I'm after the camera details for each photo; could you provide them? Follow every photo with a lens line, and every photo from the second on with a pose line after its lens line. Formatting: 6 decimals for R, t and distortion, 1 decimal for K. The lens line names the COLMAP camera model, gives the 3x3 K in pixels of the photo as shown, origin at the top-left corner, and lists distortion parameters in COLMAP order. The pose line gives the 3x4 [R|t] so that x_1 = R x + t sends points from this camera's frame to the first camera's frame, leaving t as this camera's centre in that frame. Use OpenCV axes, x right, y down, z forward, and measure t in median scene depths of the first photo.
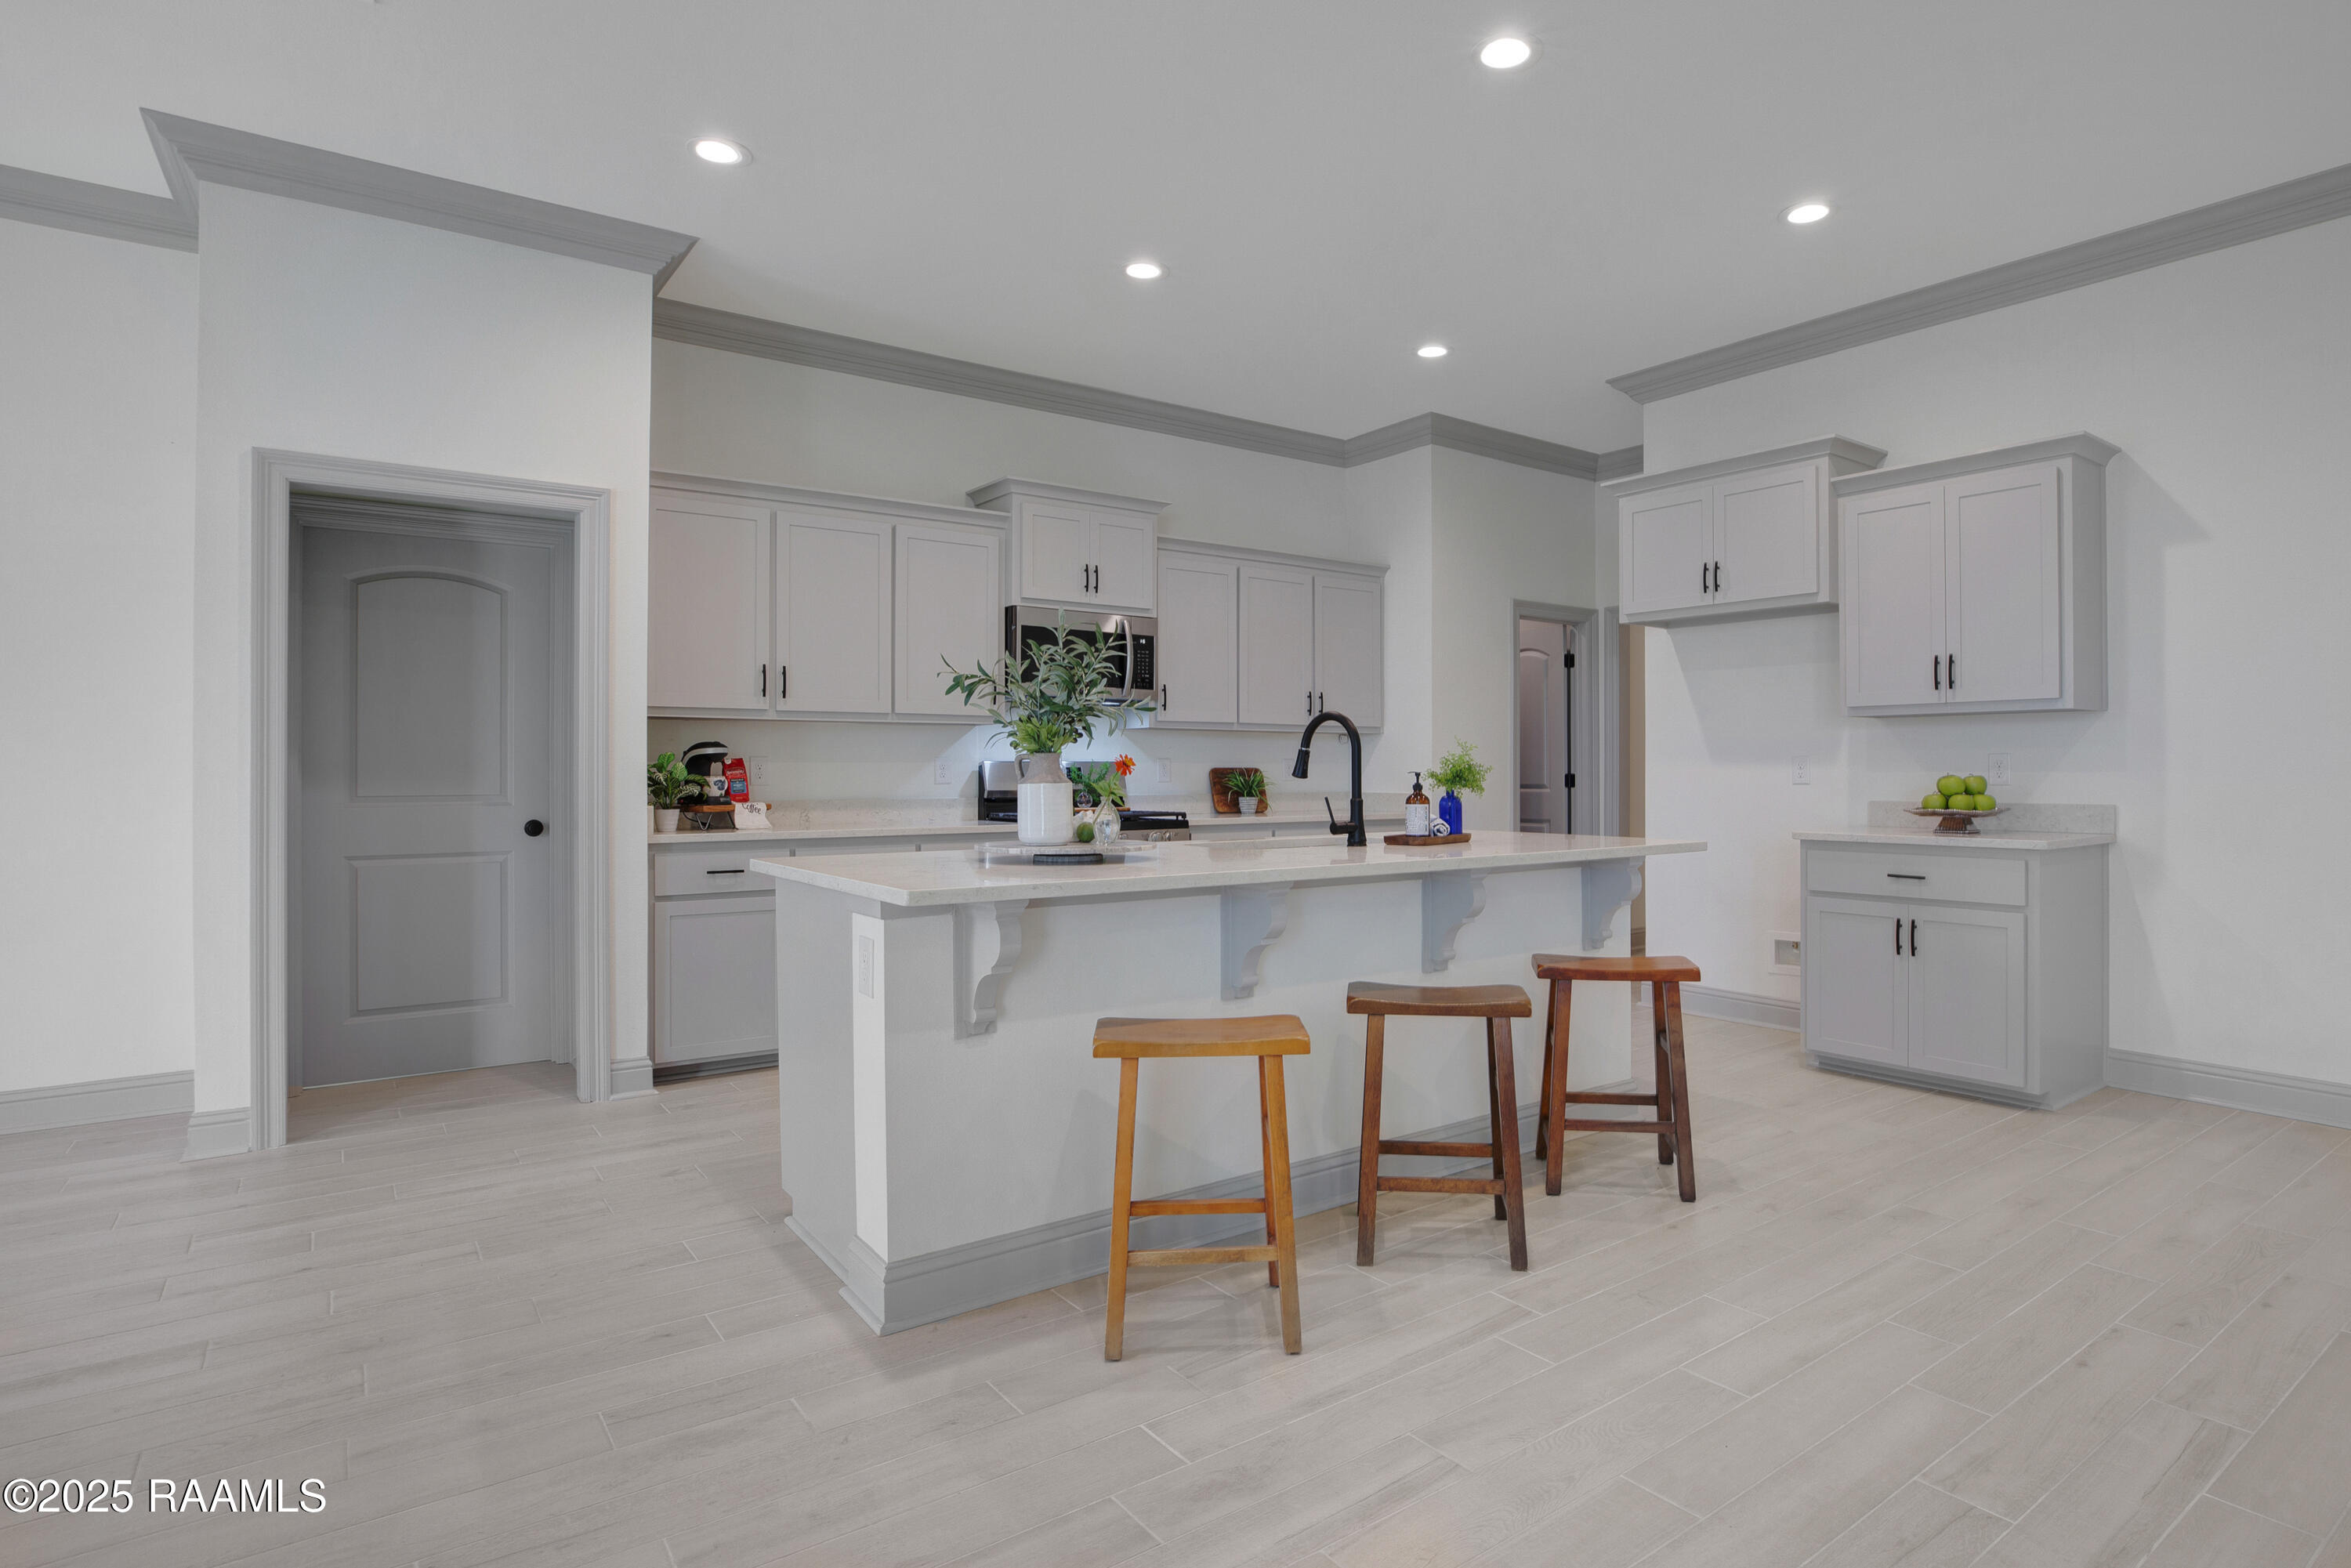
lens RADIAL K [[1181.3, 0, 1172.1], [0, 1181.3, 774.8], [0, 0, 1]] dist [-0.003793, -0.000149]
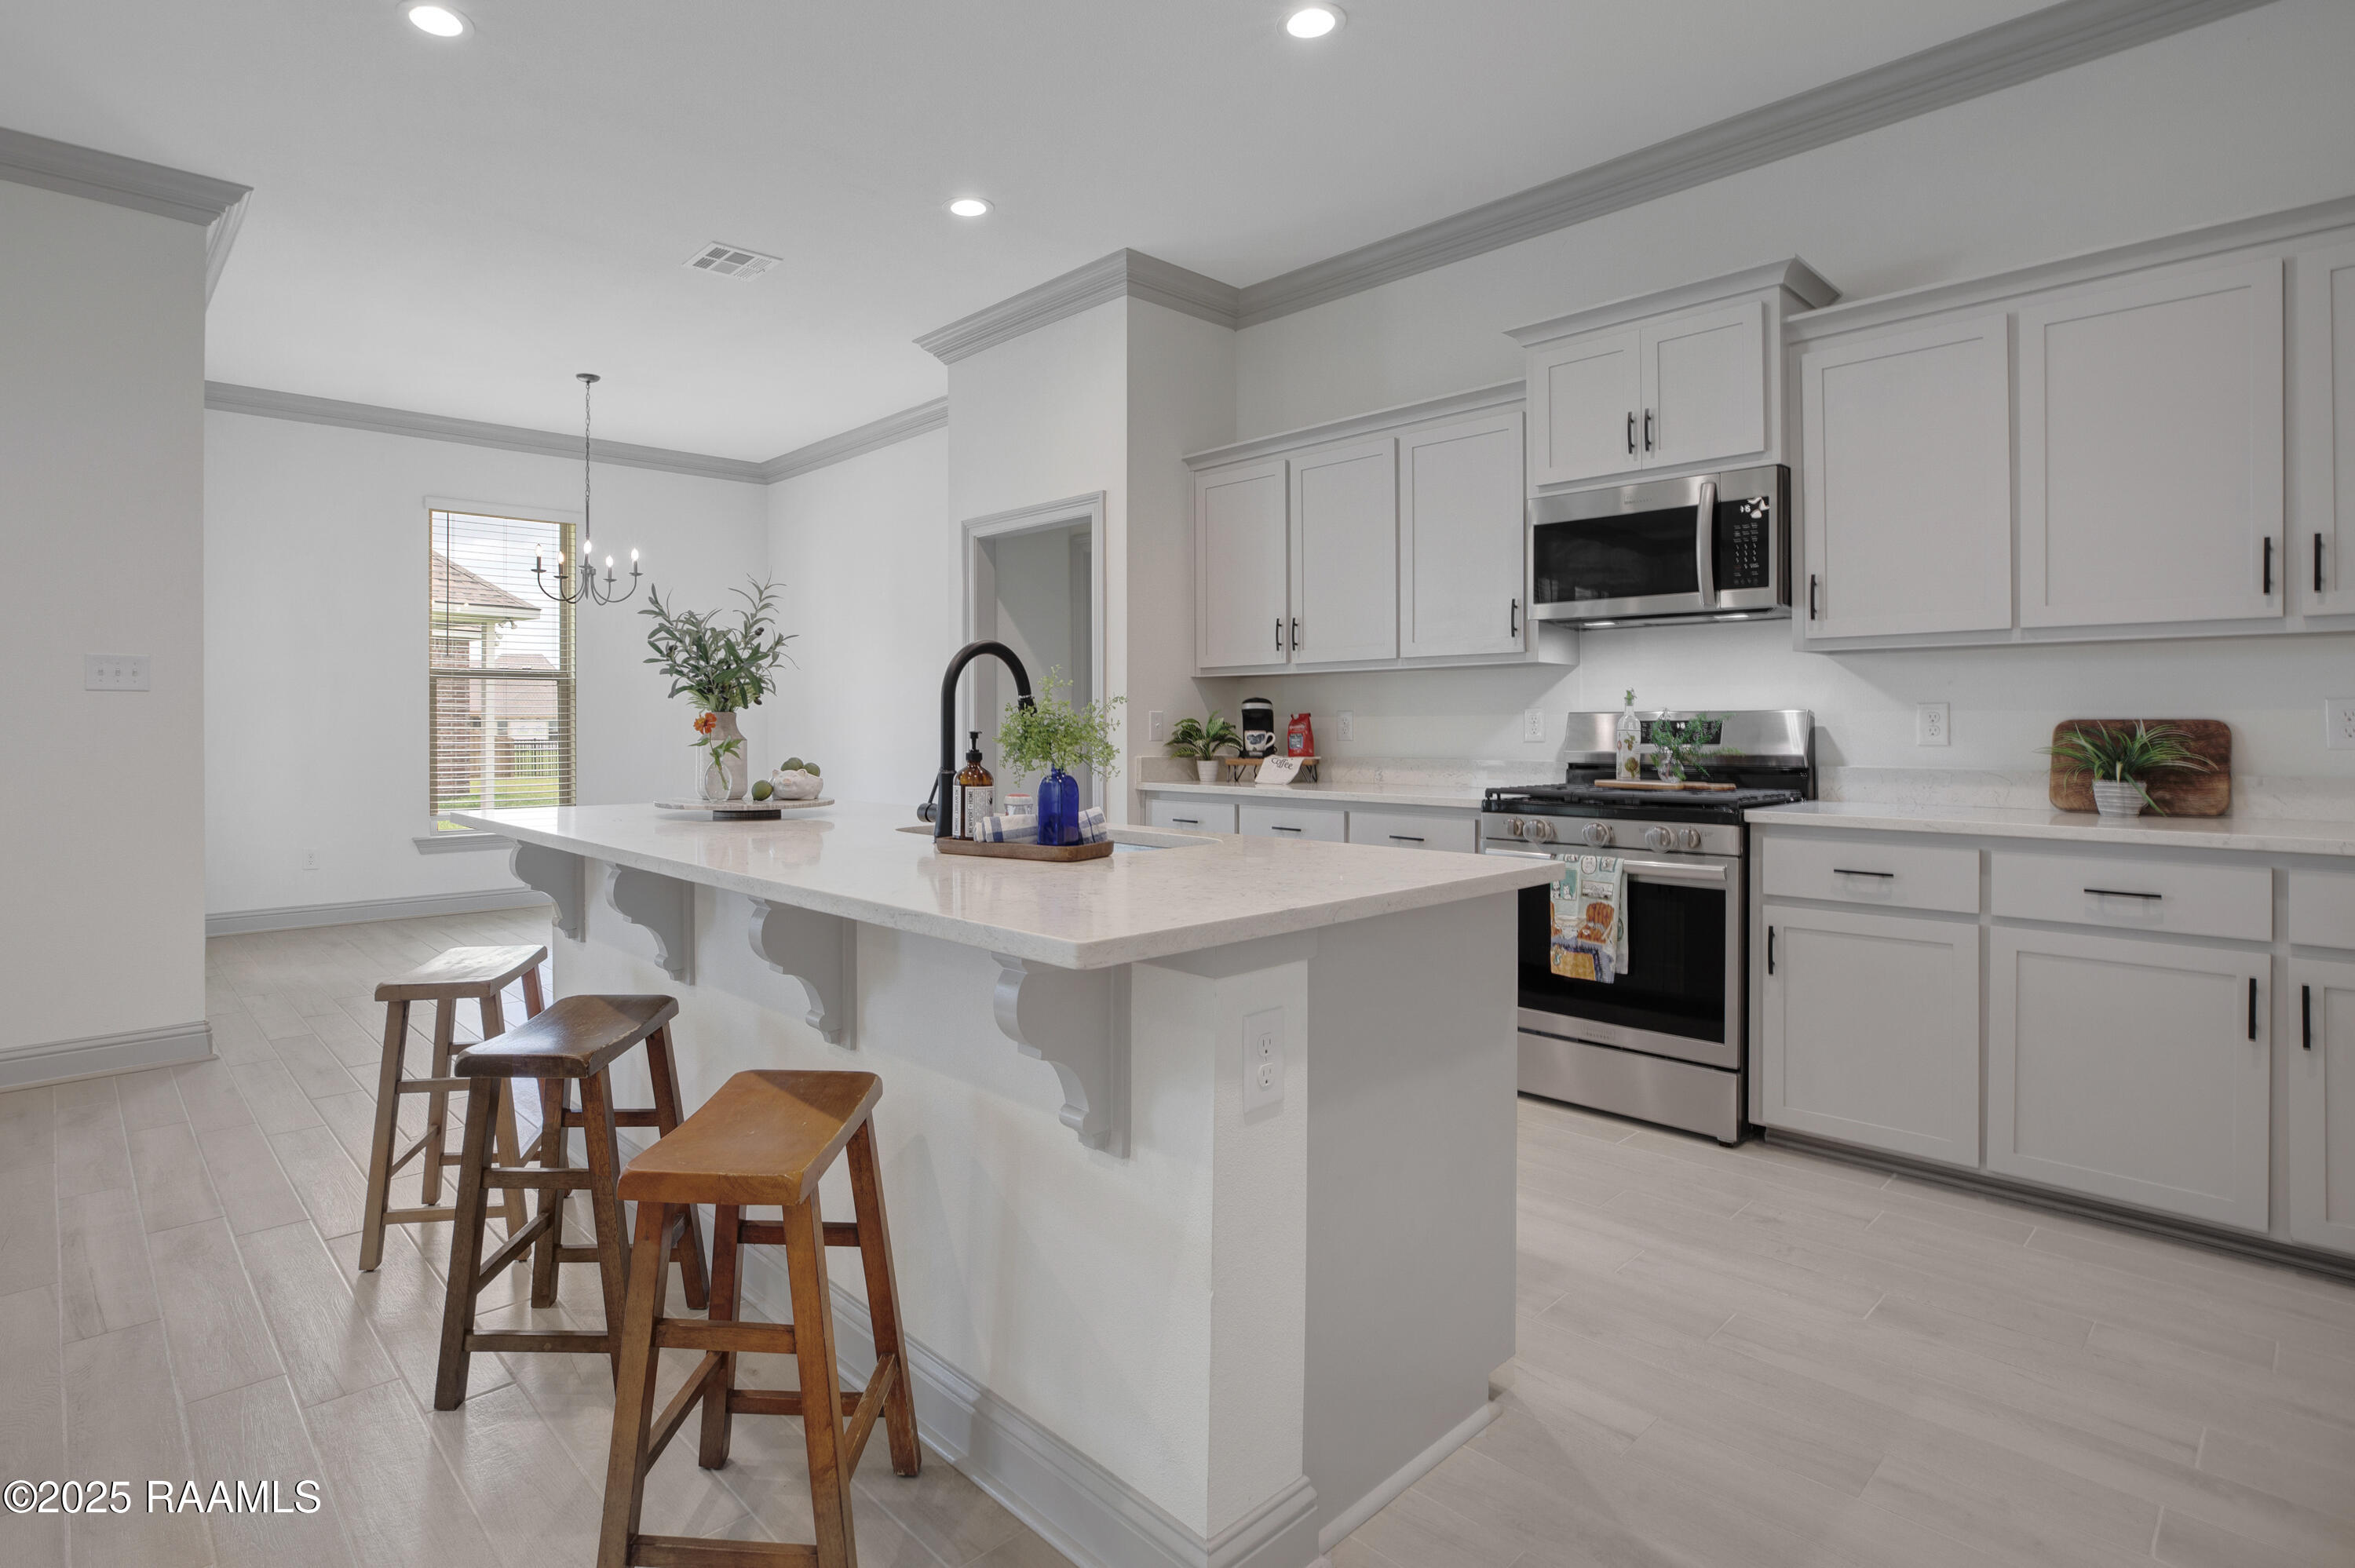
lens RADIAL K [[1183.2, 0, 1166.0], [0, 1183.2, 728.2], [0, 0, 1]] dist [-0.003793, -0.000149]
pose [[0.179796, 0.003981, -0.983696, 0.608710], [-0.000945, 0.999992, 0.003874, -0.004888], [0.983704, 0.000233, 0.179798, 0.718665]]
